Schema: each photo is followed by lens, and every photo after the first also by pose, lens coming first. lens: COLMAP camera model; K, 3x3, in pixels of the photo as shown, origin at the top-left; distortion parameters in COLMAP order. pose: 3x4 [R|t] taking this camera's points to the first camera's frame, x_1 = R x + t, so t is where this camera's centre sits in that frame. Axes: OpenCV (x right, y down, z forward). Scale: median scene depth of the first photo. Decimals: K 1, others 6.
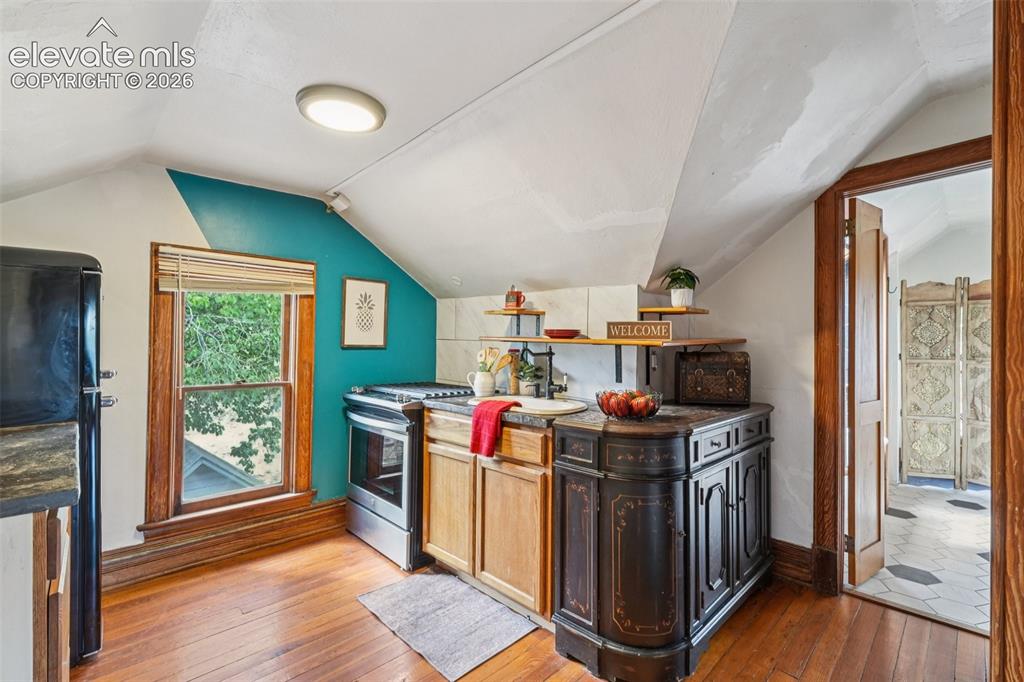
lens RADIAL K [[457.9, 0, 507.7], [0, 457.9, 341.3], [0, 0, 1]] dist [-0.000026, 0.001706]
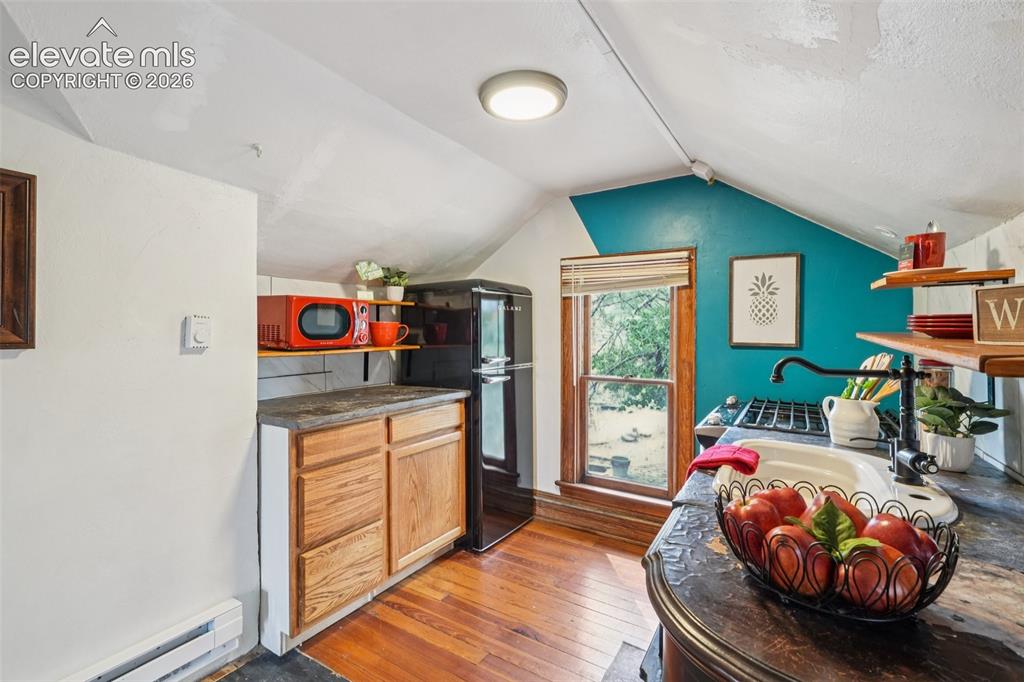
lens RADIAL K [[457.9, 0, 511.2], [0, 457.9, 330.3], [0, 0, 1]] dist [-0.000026, 0.001706]
pose [[0.258492, -0.007091, -0.965987, 0.355676], [-0.002502, 0.999965, -0.008010, -0.007150], [0.966010, 0.004487, 0.258466, 0.473871]]
